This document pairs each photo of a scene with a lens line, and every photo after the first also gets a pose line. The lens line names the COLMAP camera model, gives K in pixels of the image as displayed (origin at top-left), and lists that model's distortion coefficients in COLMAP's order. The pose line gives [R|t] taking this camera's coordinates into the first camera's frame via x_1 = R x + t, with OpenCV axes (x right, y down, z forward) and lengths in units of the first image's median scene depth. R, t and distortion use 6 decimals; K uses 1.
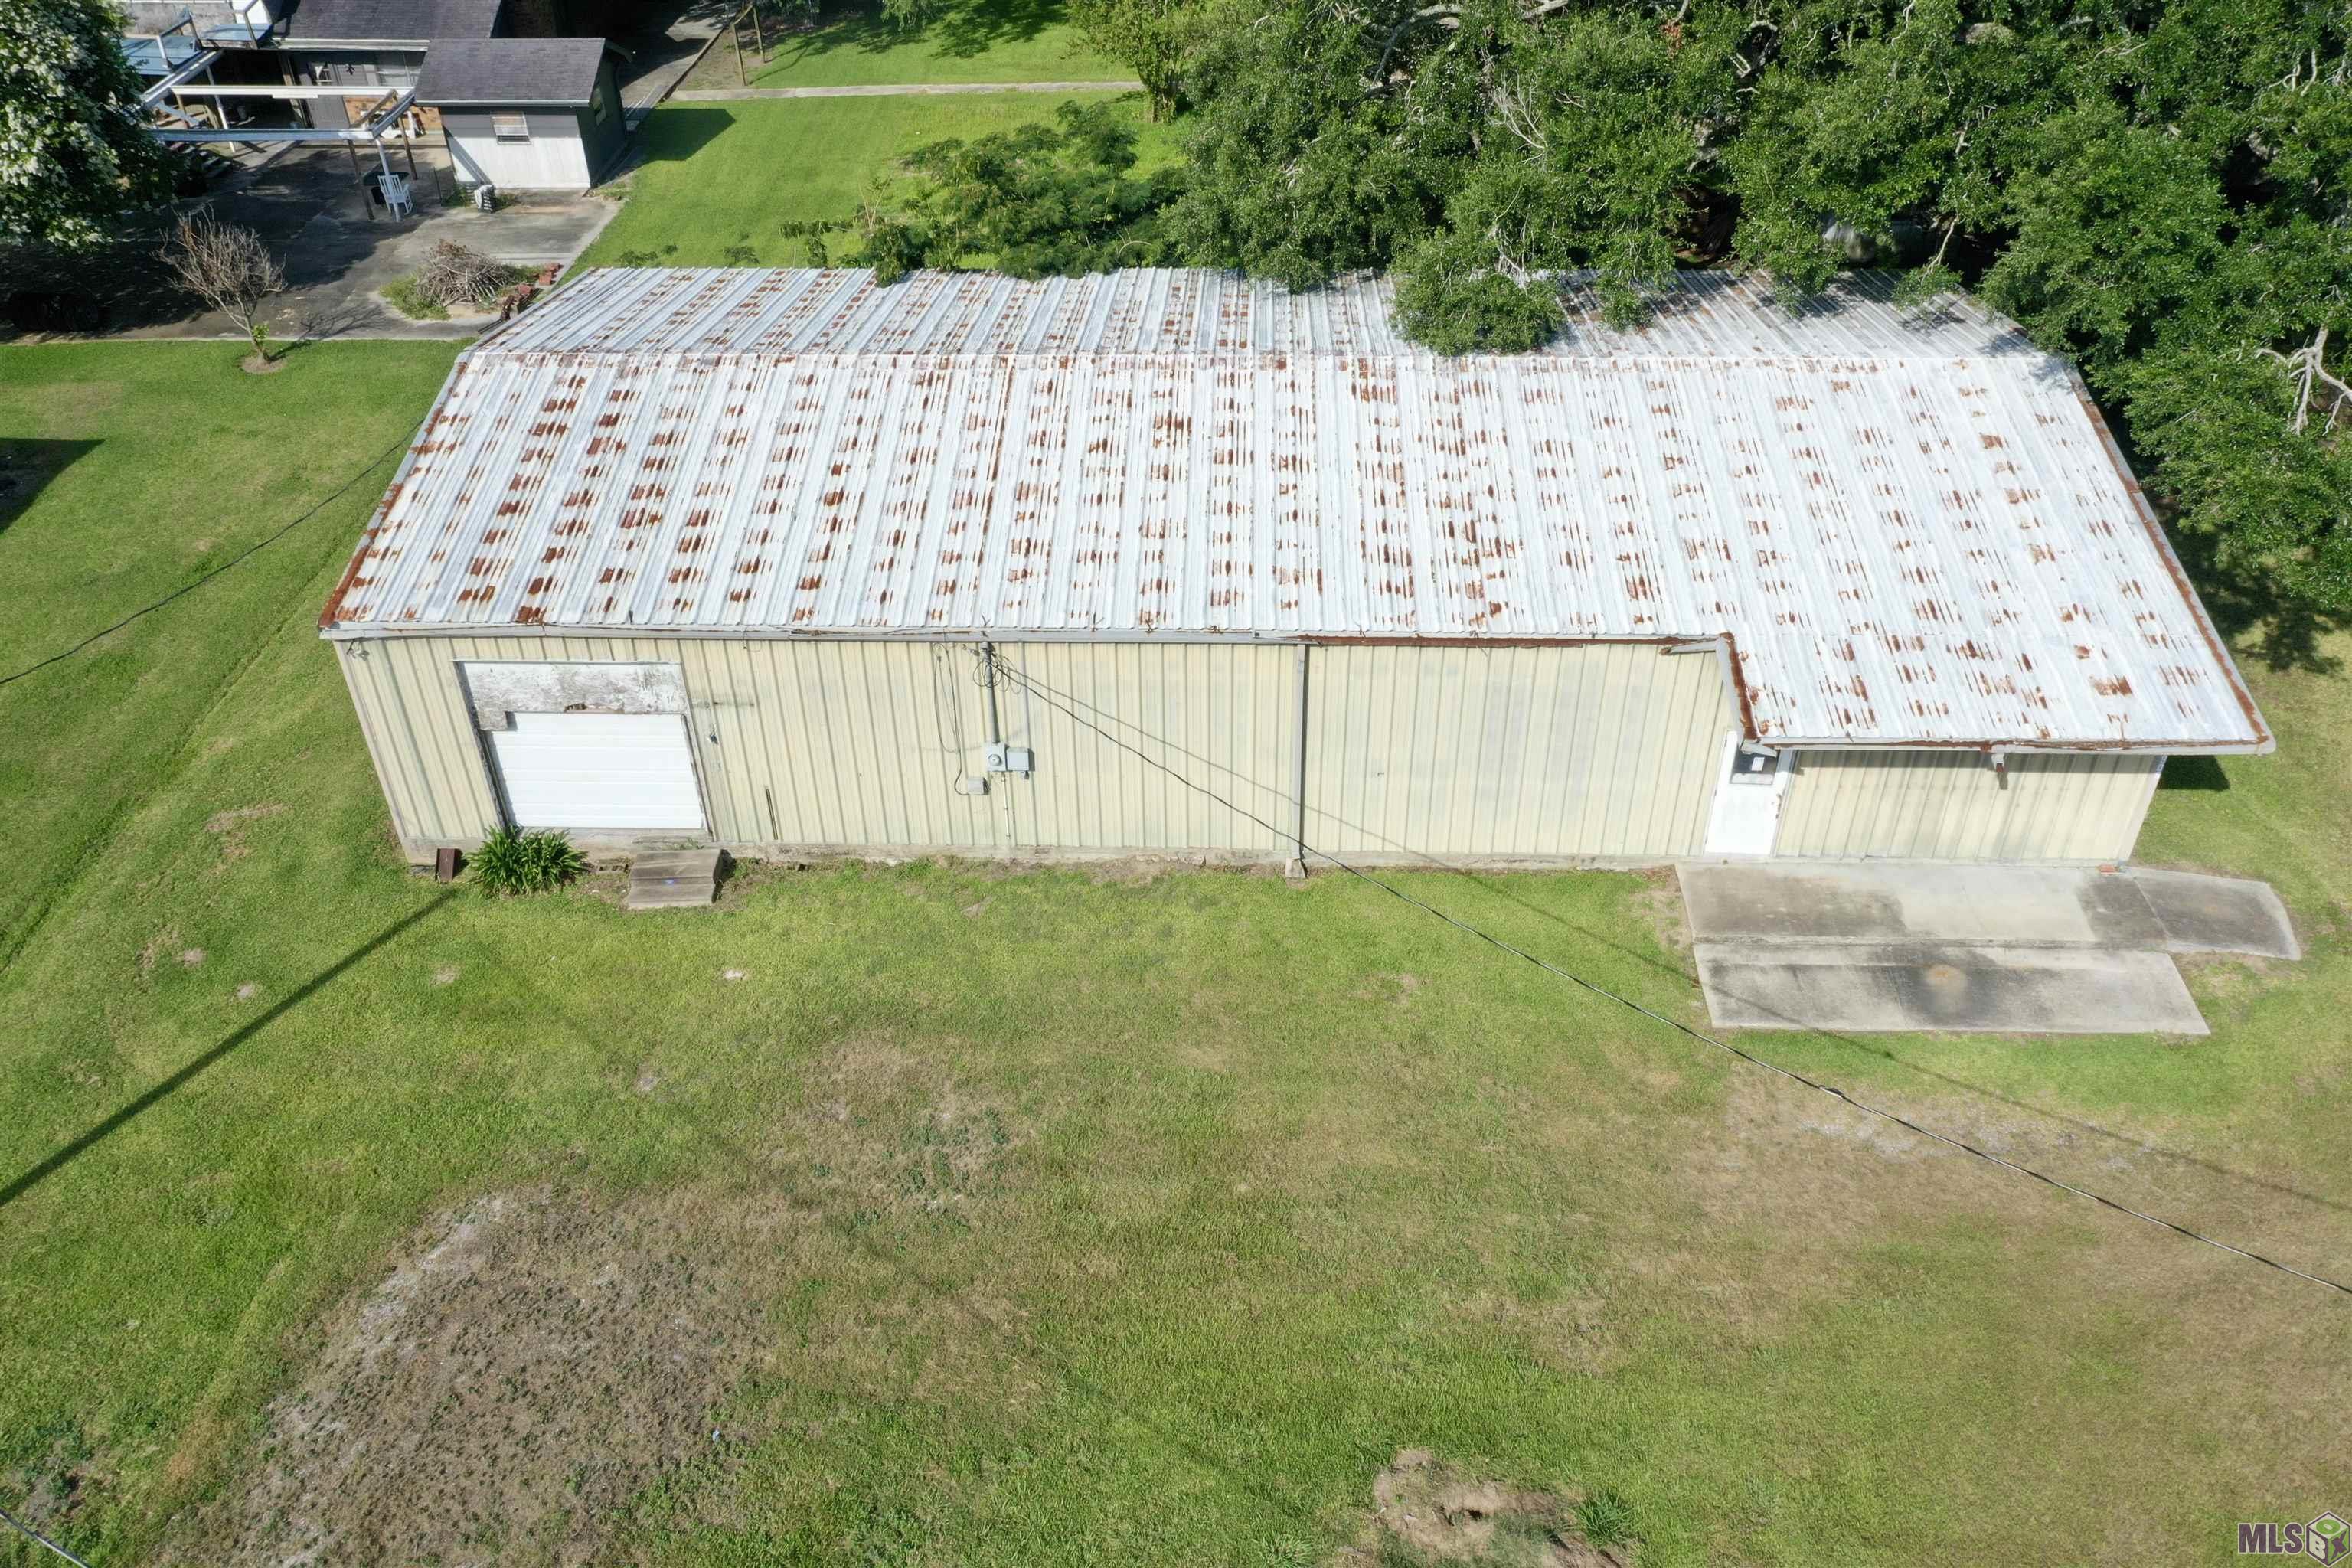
lens RADIAL K [[1858.0, 0, 1175.7], [0, 1858.0, 772.2], [0, 0, 1]] dist [-0.002797, 0.004170]
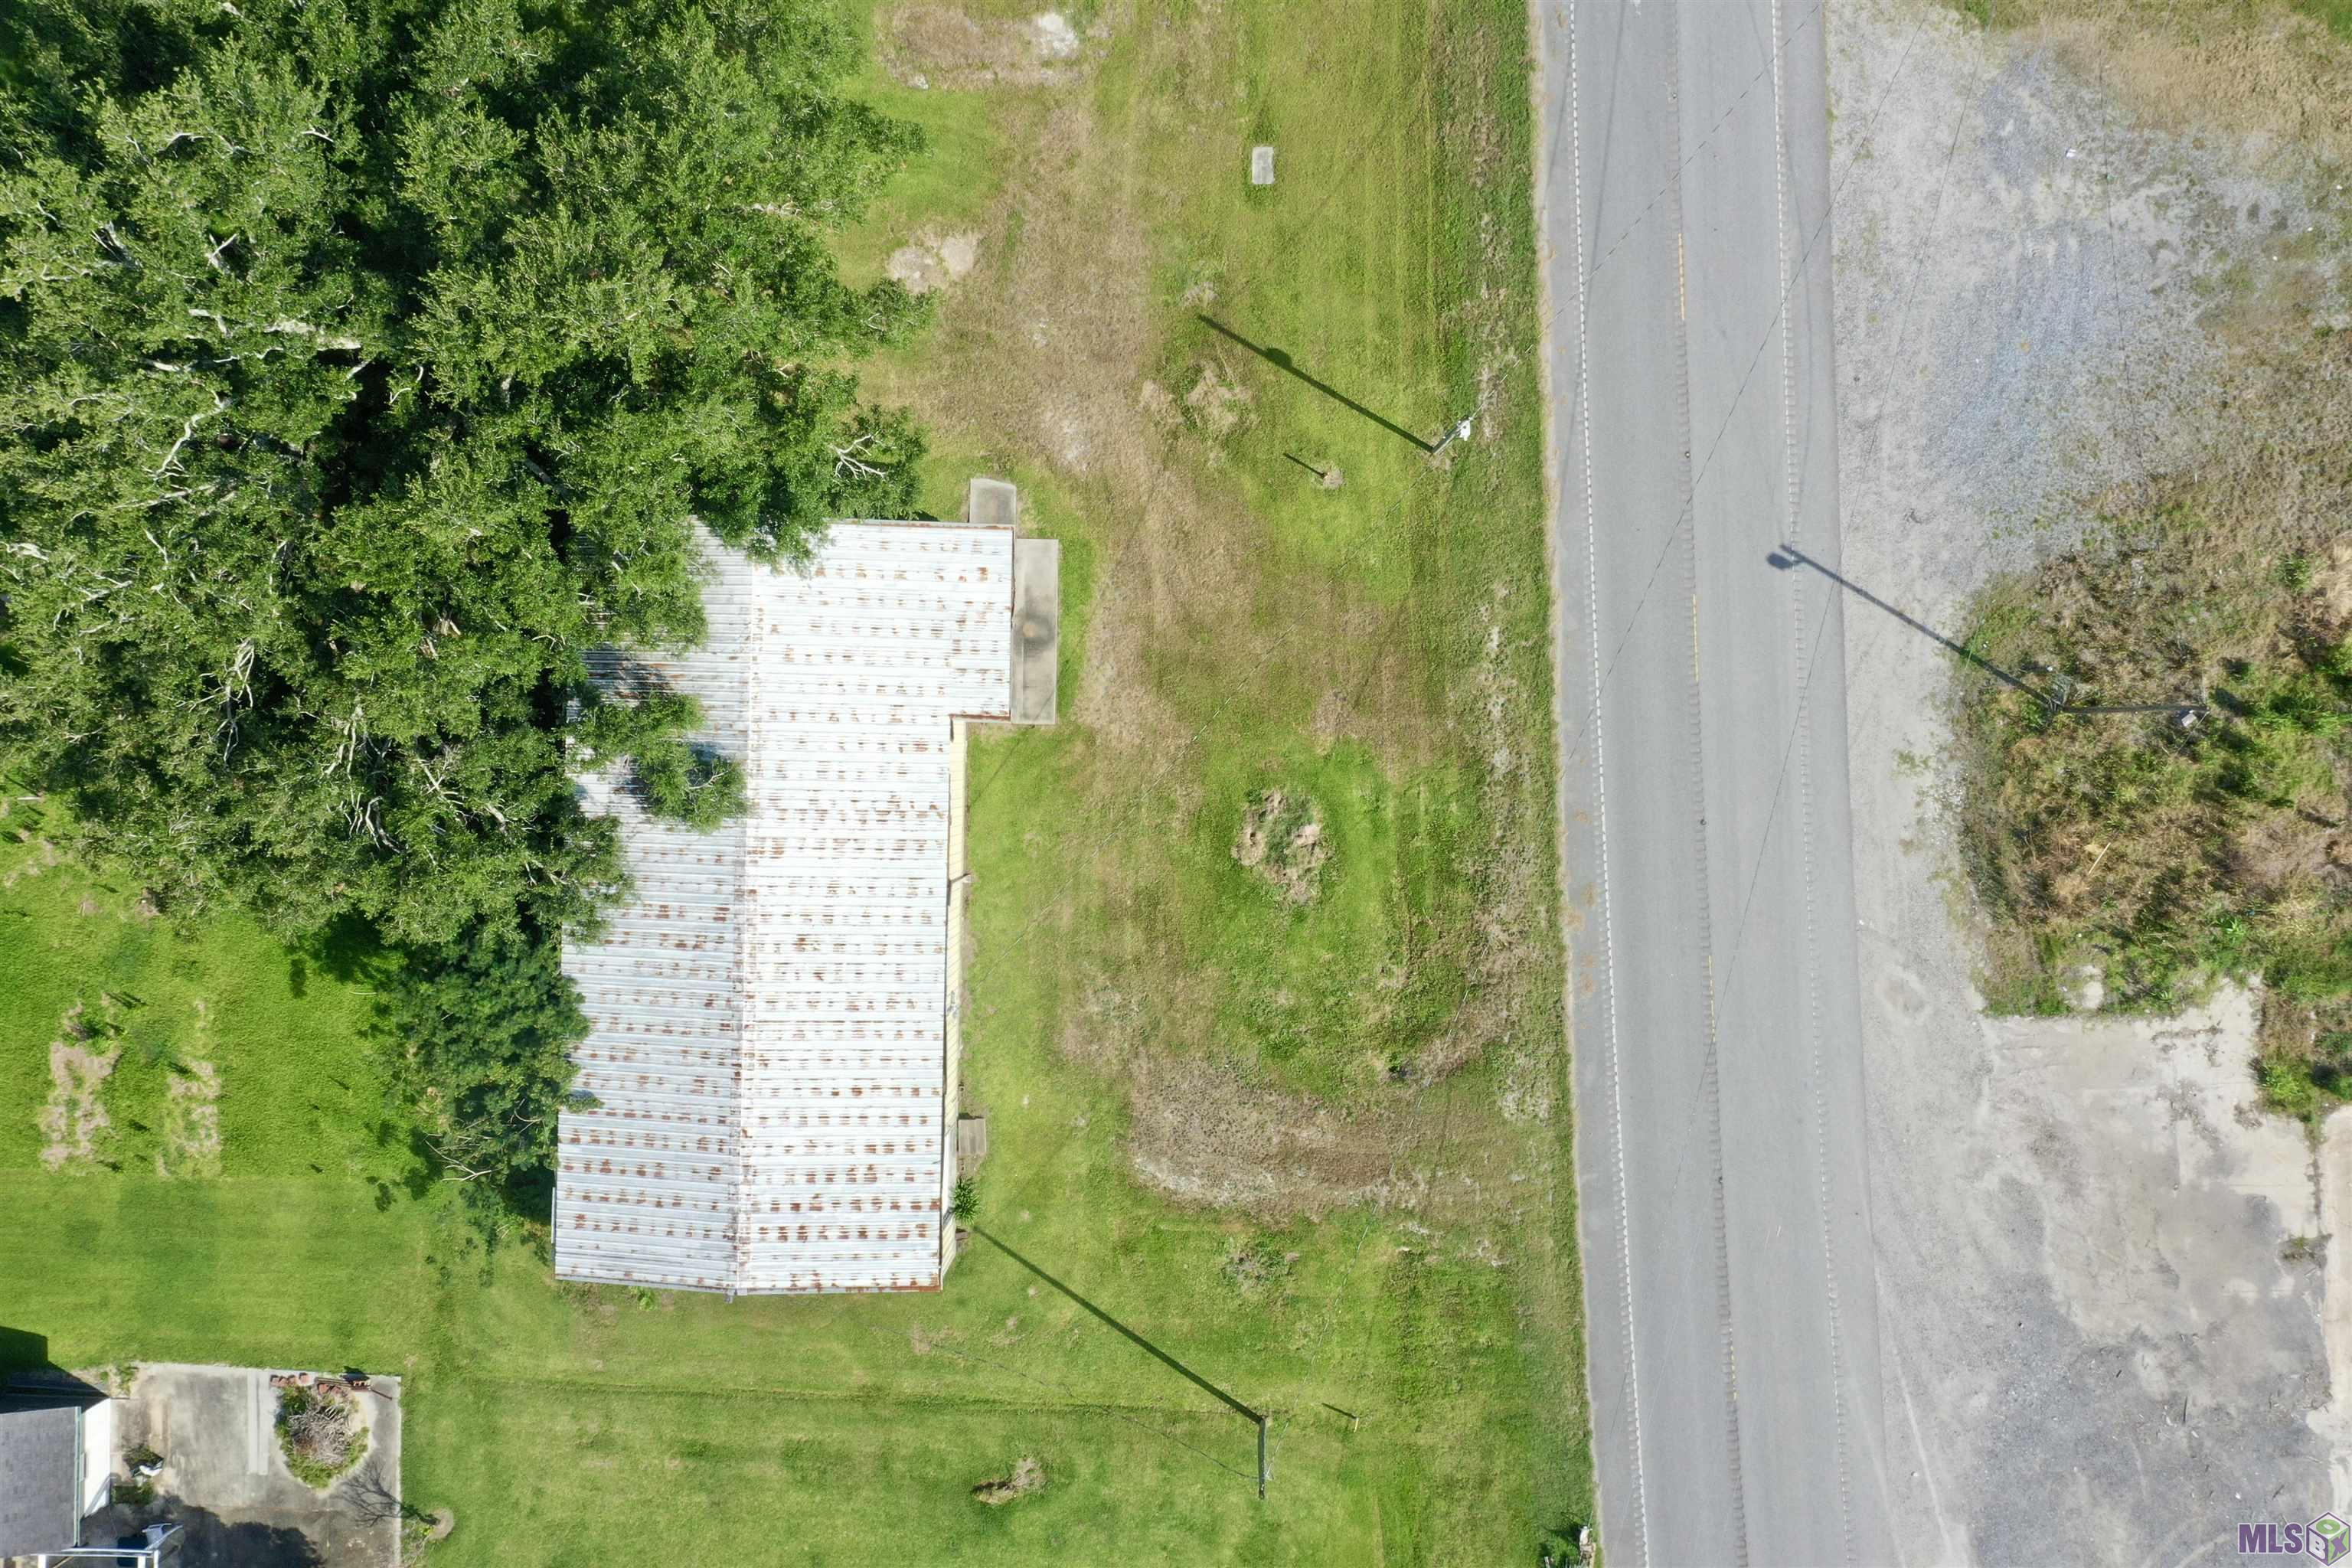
lens RADIAL K [[1850.6, 0, 1177.8], [0, 1850.6, 775.6], [0, 0, 1]] dist [-0.007329, 0.003968]
pose [[-0.013561, -0.999899, 0.004355, 0.189070], [0.617147, -0.004943, 0.786832, -1.713677], [-0.786731, 0.013358, 0.617151, -0.715214]]
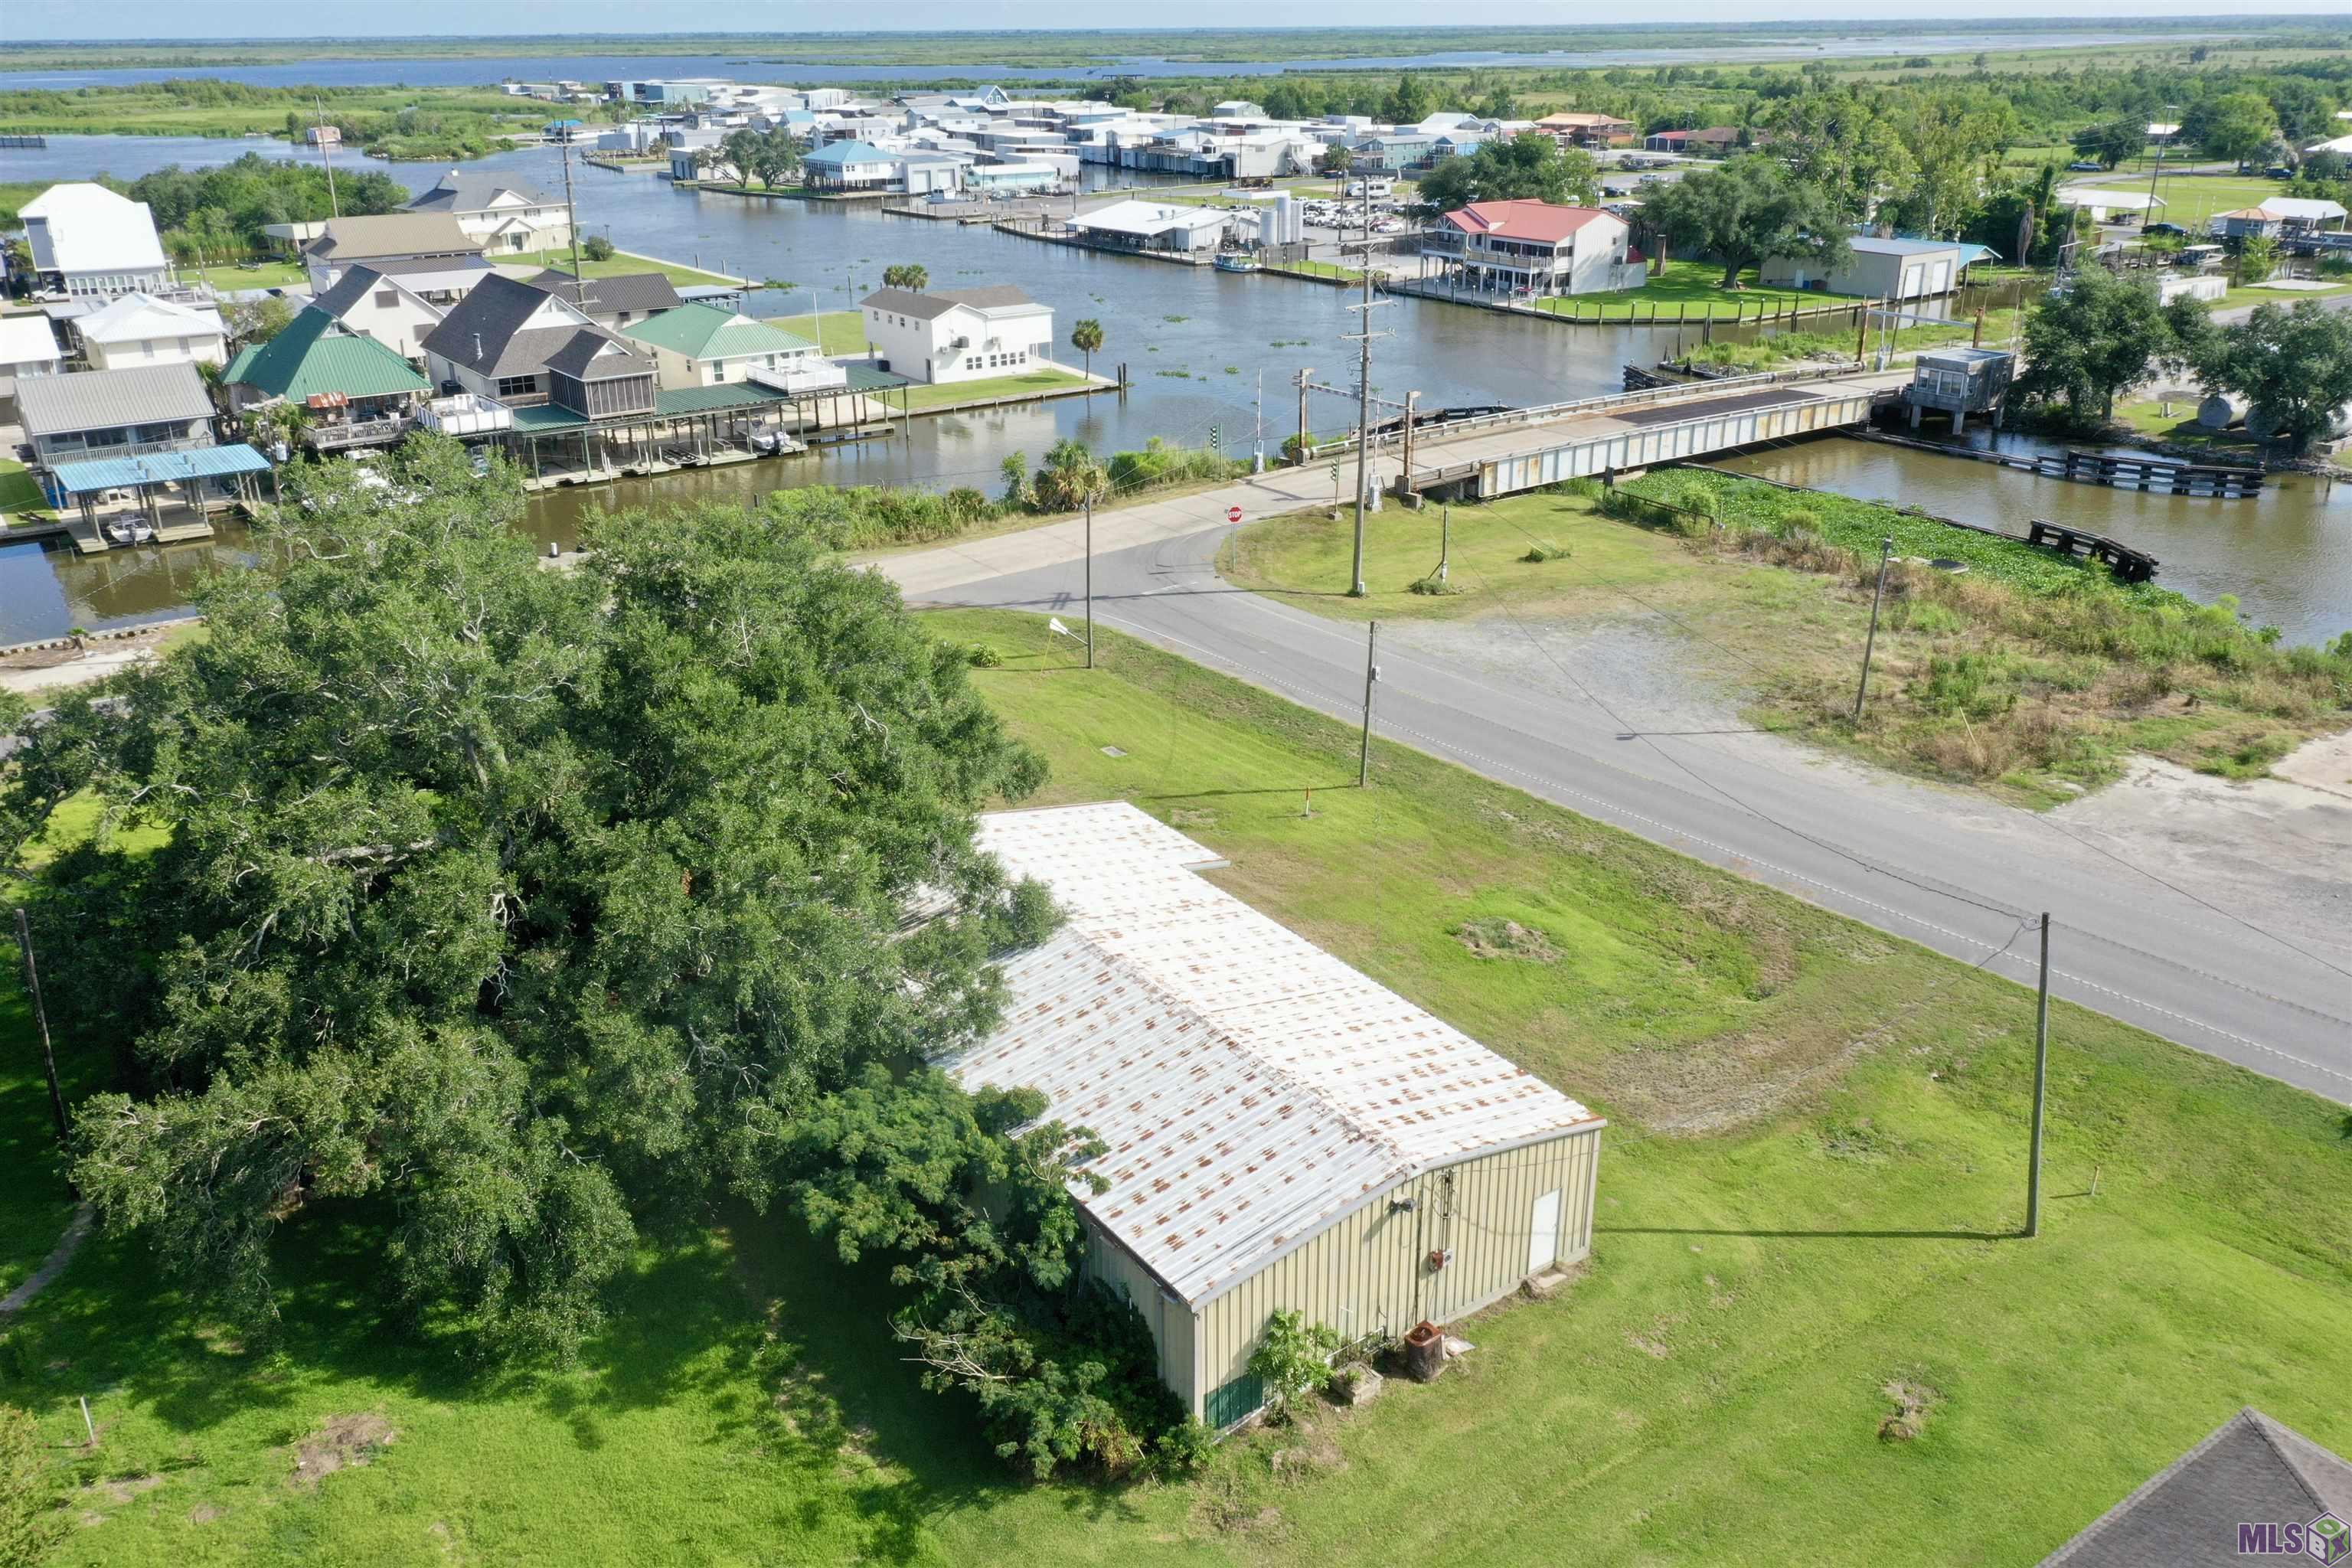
lens RADIAL K [[1850.6, 0, 1177.8], [0, 1850.6, 775.6], [0, 0, 1]] dist [-0.007329, 0.003968]
pose [[-0.597514, -0.282735, 0.750359, -1.445305], [0.494853, 0.606304, 0.622508, -1.599122], [-0.630950, 0.743274, -0.222363, 1.370820]]
